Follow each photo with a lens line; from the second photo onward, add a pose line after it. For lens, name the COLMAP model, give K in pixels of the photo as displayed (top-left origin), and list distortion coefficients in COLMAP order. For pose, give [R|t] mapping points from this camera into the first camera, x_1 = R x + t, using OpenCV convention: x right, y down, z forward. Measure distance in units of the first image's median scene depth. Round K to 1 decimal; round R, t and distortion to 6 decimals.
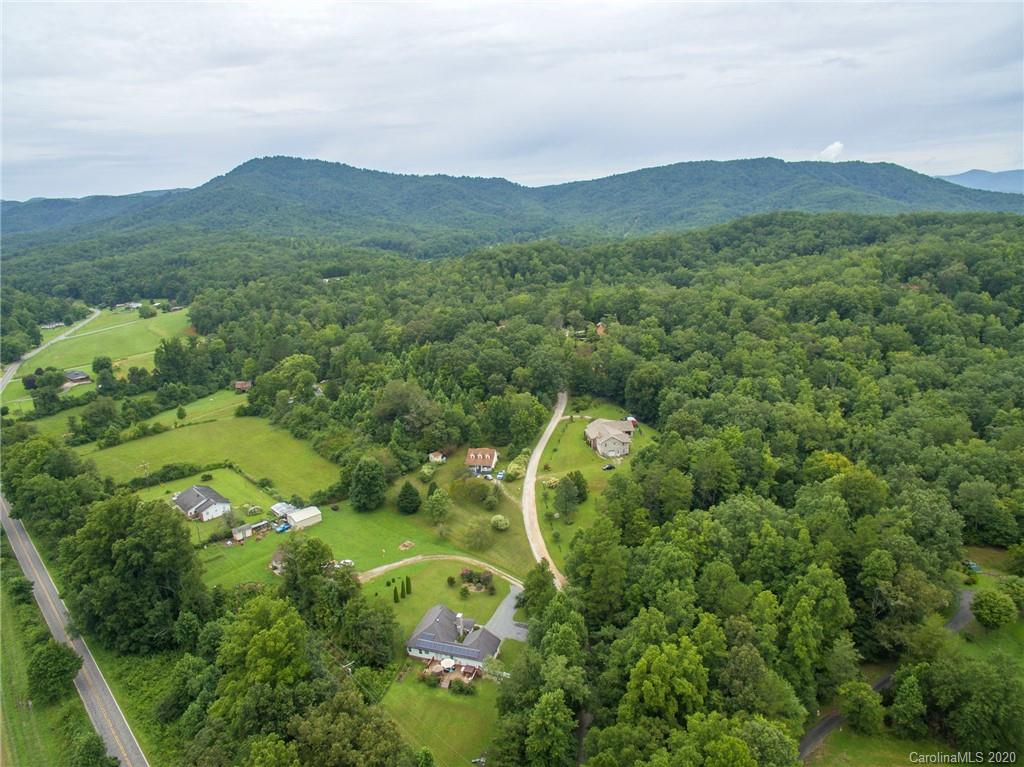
lens RADIAL K [[622.2, 0, 502.6], [0, 622.2, 385.0], [0, 0, 1]] dist [-0.133065, 0.098005]
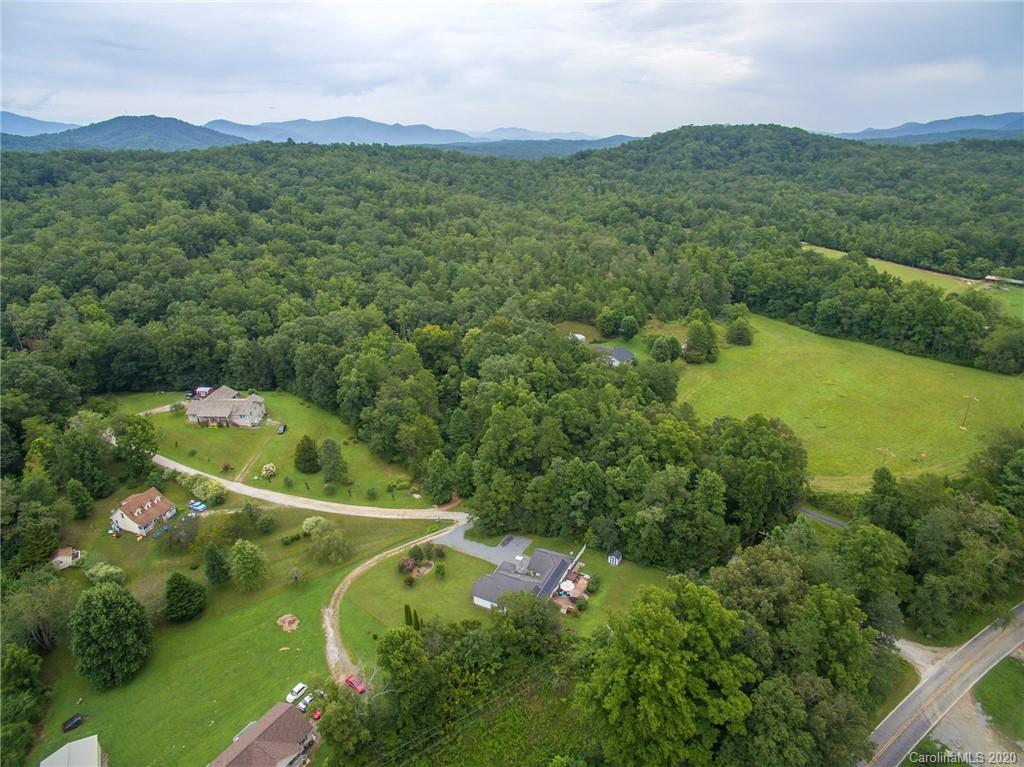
lens RADIAL K [[595.7, 0, 512.0], [0, 595.7, 383.5], [0, 0, 1]] dist [-0.123659, 0.087193]
pose [[0.169801, -0.358054, 0.918131, -0.673663], [0.269303, 0.913058, 0.306270, -0.122735], [-0.947968, 0.195250, 0.251463, 0.611104]]
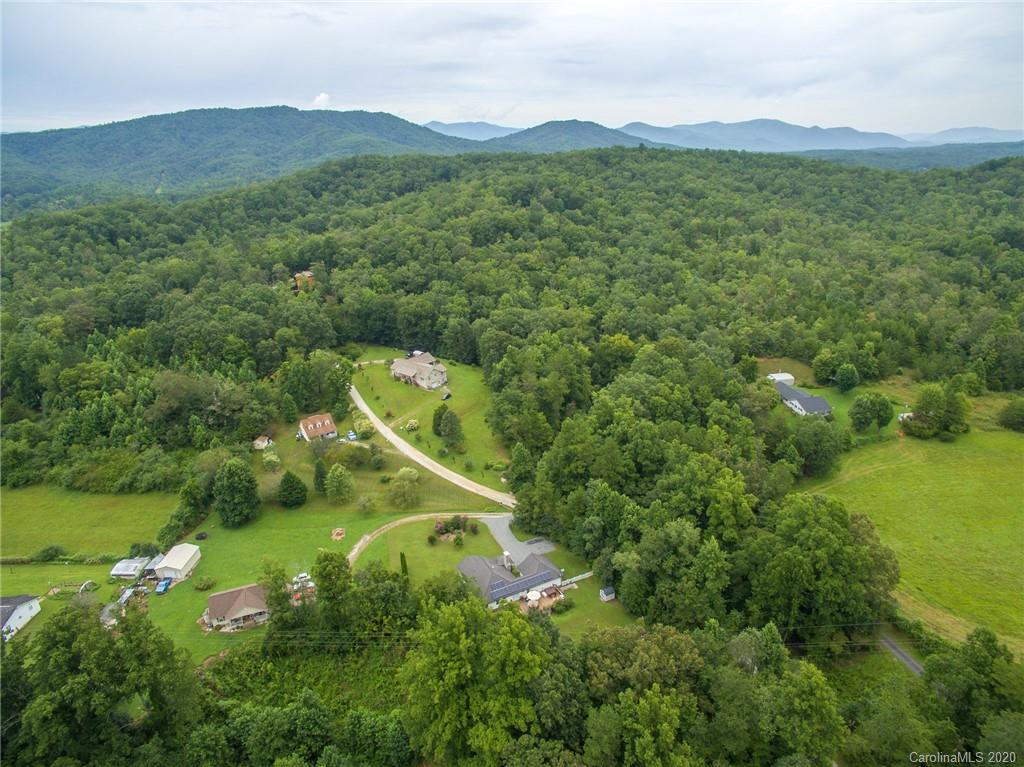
lens RADIAL K [[595.7, 0, 512.0], [0, 595.7, 383.5], [0, 0, 1]] dist [-0.123659, 0.087193]
pose [[0.718687, -0.252470, 0.647880, -0.517733], [0.194356, 0.967554, 0.161446, -0.038664], [-0.667619, 0.009890, 0.744437, 0.228369]]
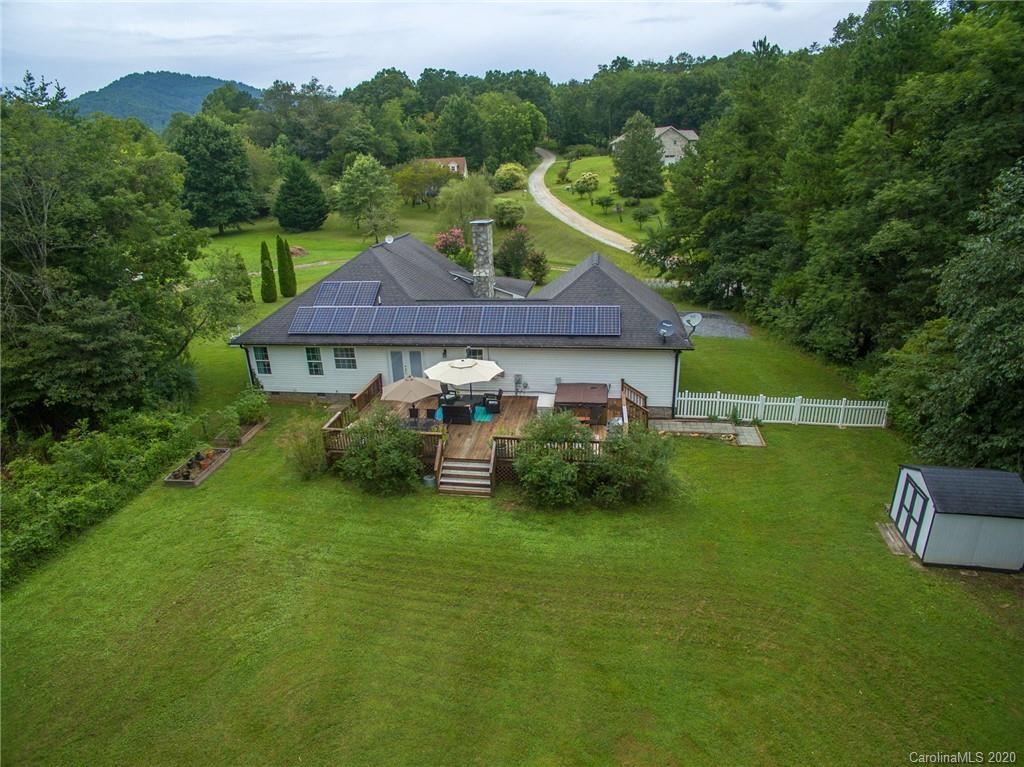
lens RADIAL K [[595.7, 0, 512.0], [0, 595.7, 383.5], [0, 0, 1]] dist [-0.123659, 0.087193]
pose [[0.987809, -0.058411, 0.144295, -0.079793], [0.043822, 0.993788, 0.102297, 0.347547], [-0.149374, -0.094727, 0.984233, 0.644187]]
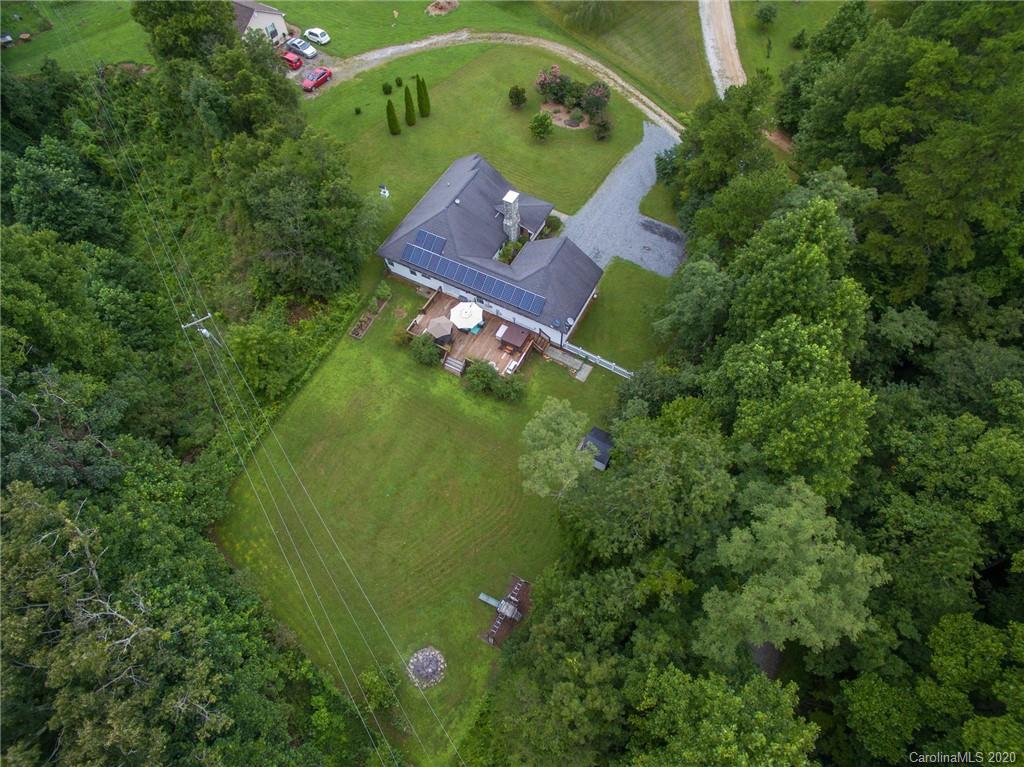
lens RADIAL K [[595.7, 0, 512.0], [0, 595.7, 383.5], [0, 0, 1]] dist [-0.123659, 0.087193]
pose [[0.981019, 0.167378, -0.097905, -0.009378], [-0.046152, 0.691935, 0.720483, 0.153183], [0.188337, -0.702289, 0.686527, 0.542818]]
